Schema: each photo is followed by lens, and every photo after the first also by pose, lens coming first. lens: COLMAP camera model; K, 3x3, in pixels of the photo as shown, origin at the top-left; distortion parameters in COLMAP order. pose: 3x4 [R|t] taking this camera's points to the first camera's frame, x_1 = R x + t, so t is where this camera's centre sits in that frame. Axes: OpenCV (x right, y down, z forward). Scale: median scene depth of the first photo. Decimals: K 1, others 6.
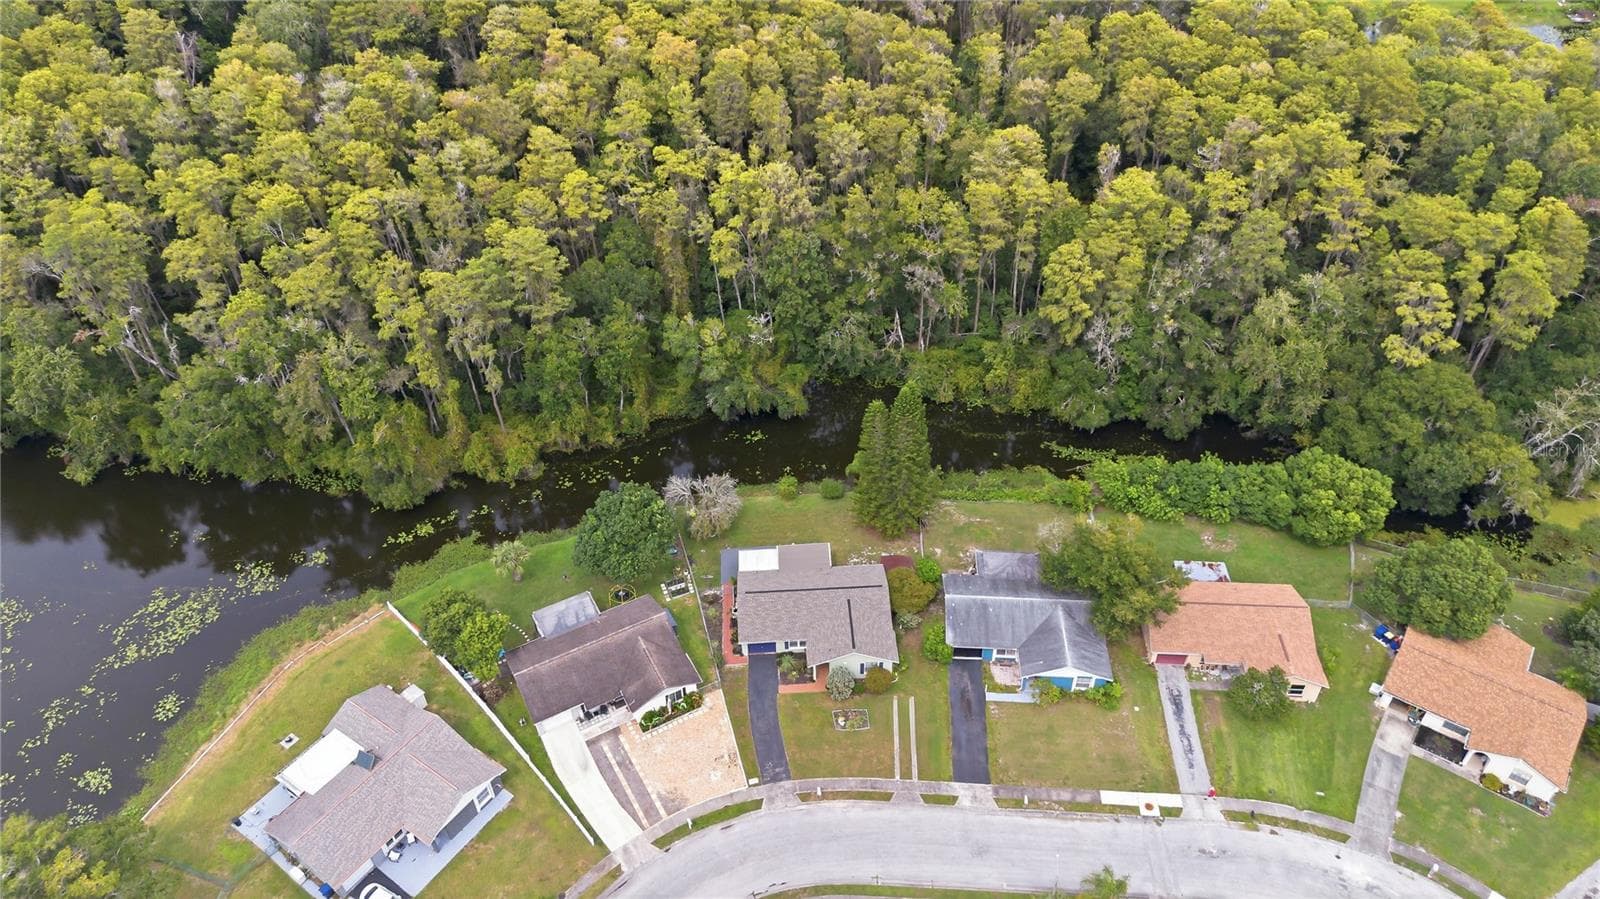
lens RADIAL K [[1139.0, 0, 800.0], [0, 1139.0, 449.5], [0, 0, 1]] dist [0.094950, -0.075101]
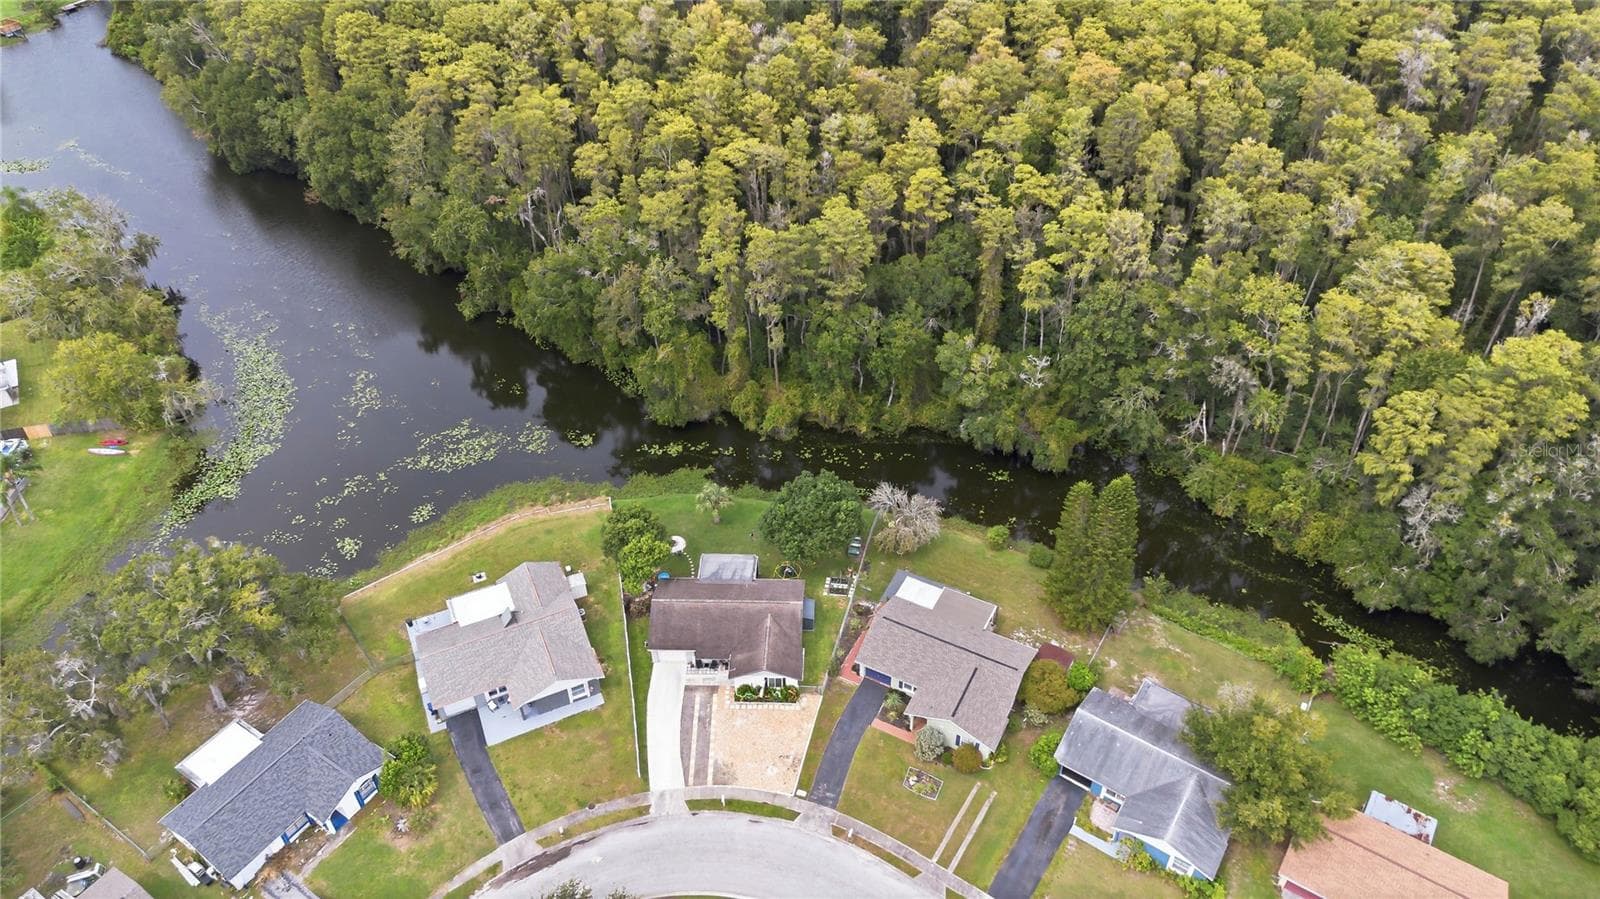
lens RADIAL K [[1139.0, 0, 800.0], [0, 1139.0, 449.5], [0, 0, 1]] dist [0.094950, -0.075101]
pose [[0.860824, 0.340993, -0.377764, 0.181862], [-0.338518, 0.937946, 0.075255, -0.051021], [0.379983, 0.063099, 0.922839, 0.047094]]
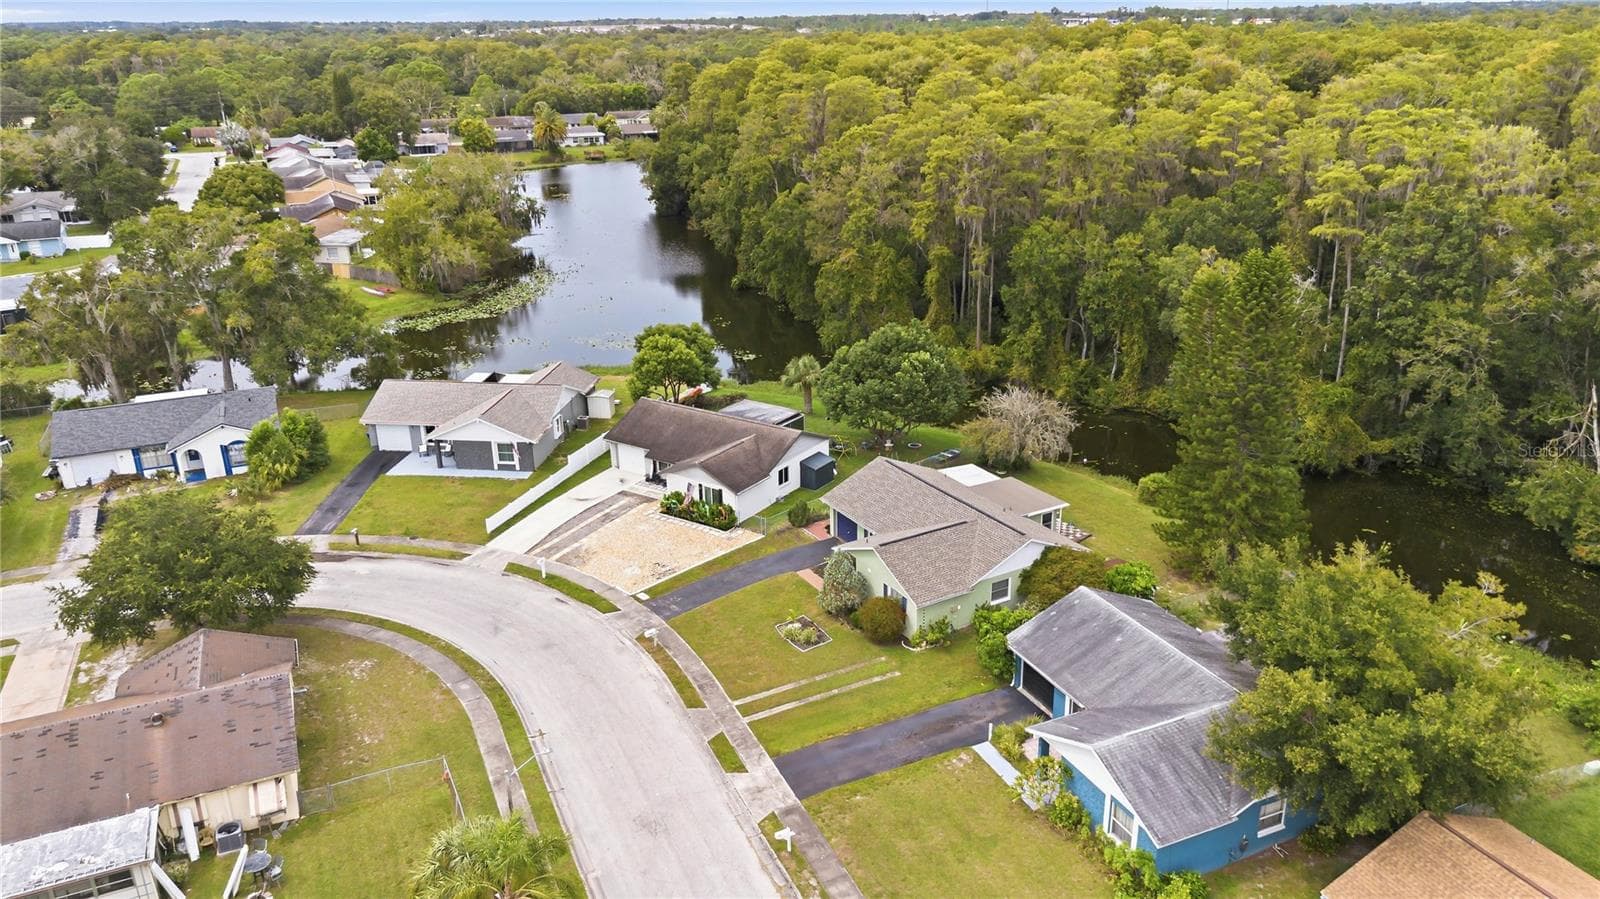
lens RADIAL K [[1139.0, 0, 800.0], [0, 1139.0, 449.5], [0, 0, 1]] dist [0.094950, -0.075101]
pose [[0.464628, 0.329632, -0.821866, 0.406227], [-0.581950, 0.813220, -0.002831, 0.130951], [0.667424, 0.479600, 0.569674, 0.499347]]
